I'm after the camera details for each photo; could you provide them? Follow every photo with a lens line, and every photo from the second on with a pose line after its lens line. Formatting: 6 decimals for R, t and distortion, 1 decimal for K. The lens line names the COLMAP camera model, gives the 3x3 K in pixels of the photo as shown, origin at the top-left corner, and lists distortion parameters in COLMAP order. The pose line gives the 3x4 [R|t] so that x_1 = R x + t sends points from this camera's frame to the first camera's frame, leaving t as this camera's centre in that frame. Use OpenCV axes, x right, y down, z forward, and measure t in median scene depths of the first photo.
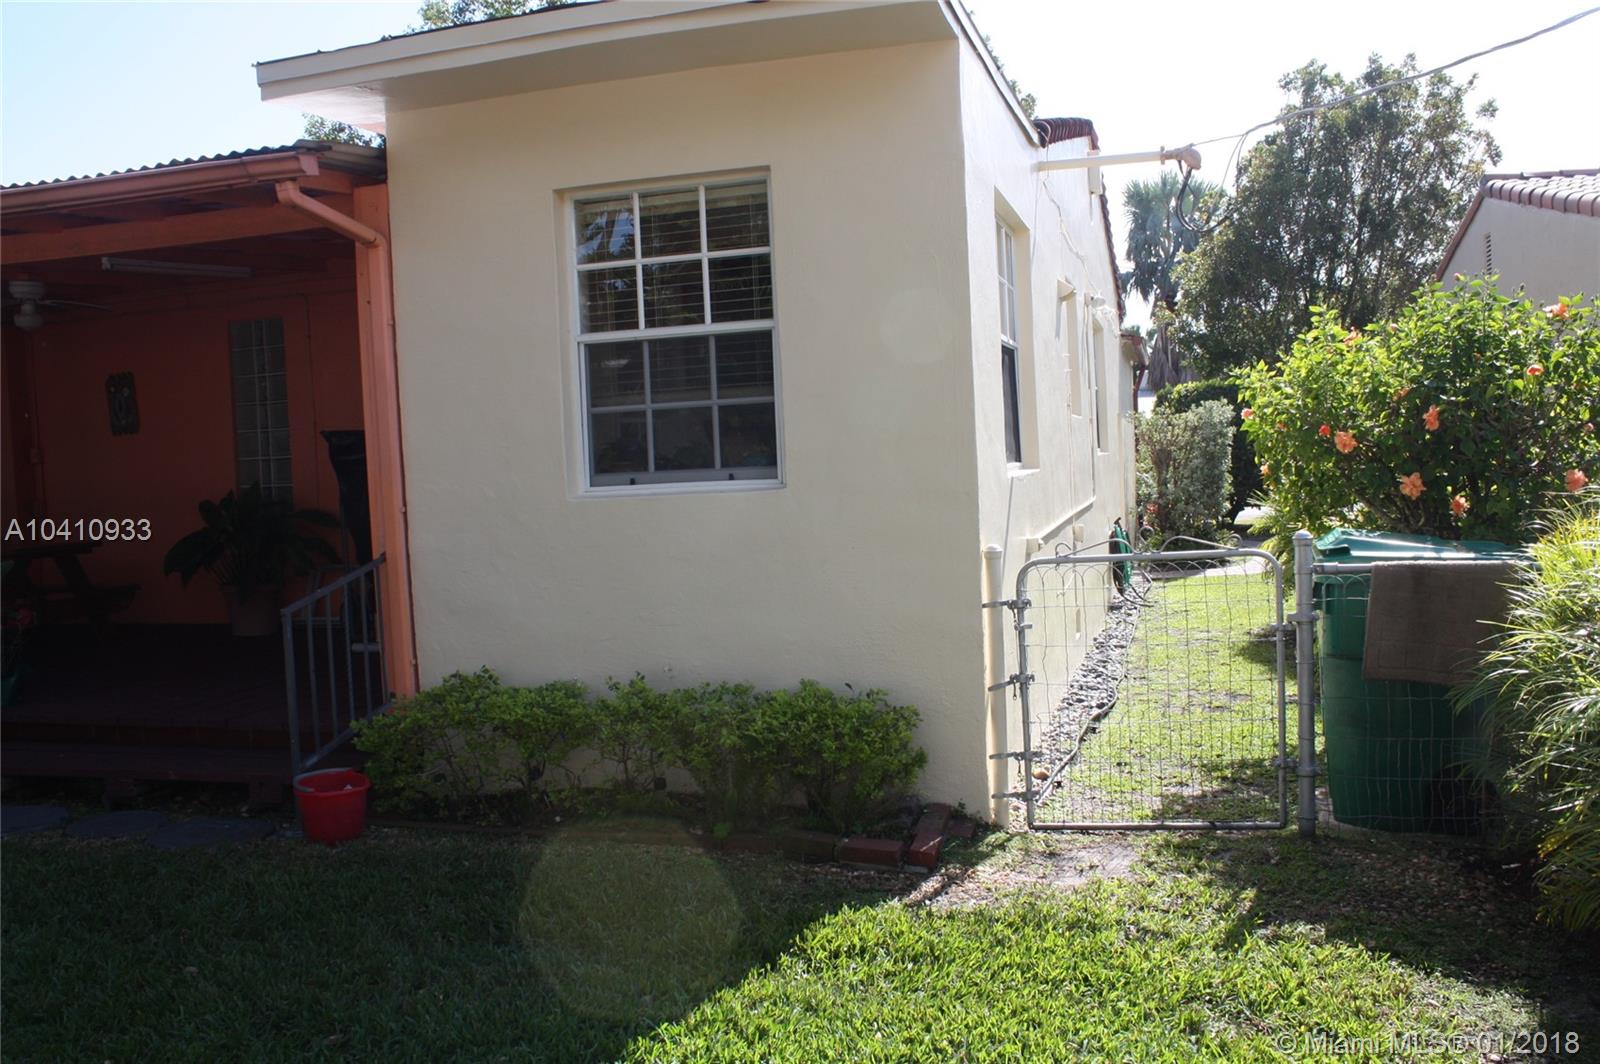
lens RADIAL K [[1317.5, 0, 801.6], [0, 1317.5, 526.3], [0, 0, 1]] dist [-0.160512, 0.148506]
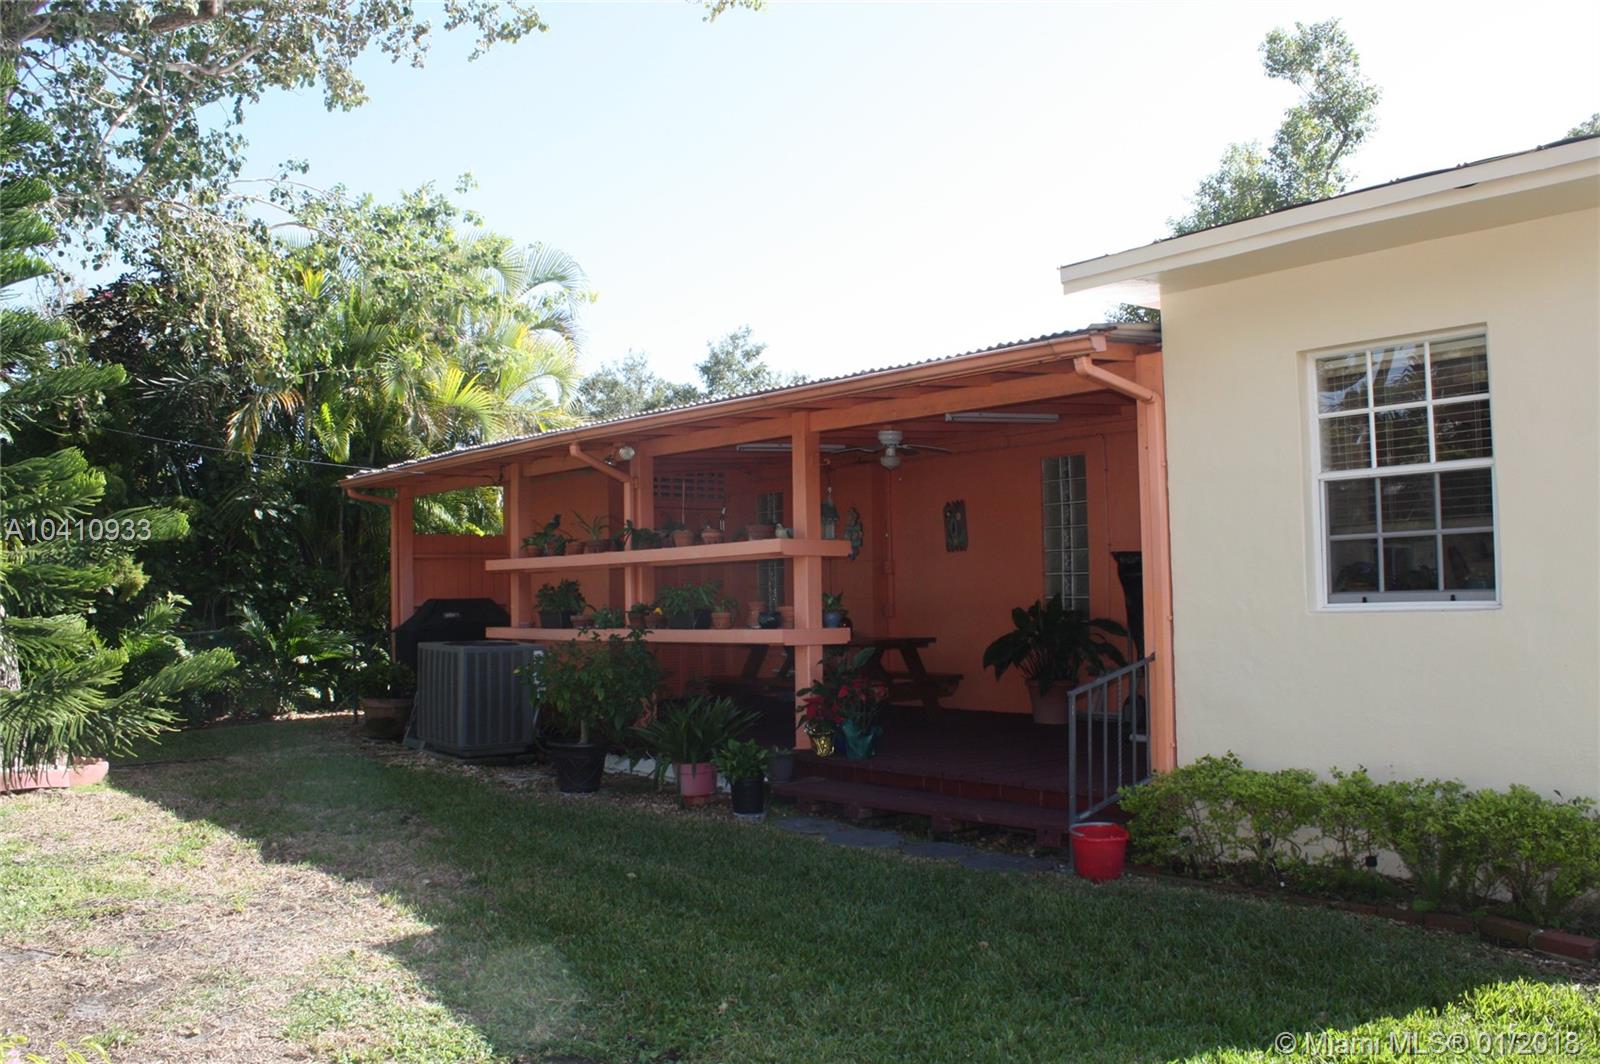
lens RADIAL K [[1317.5, 0, 801.6], [0, 1317.5, 526.3], [0, 0, 1]] dist [-0.160512, 0.148506]
pose [[0.824326, 0.000324, -0.566115, 0.105065], [-0.052945, 0.995661, -0.076524, 0.014480], [0.563634, 0.093054, 0.820767, -0.214112]]
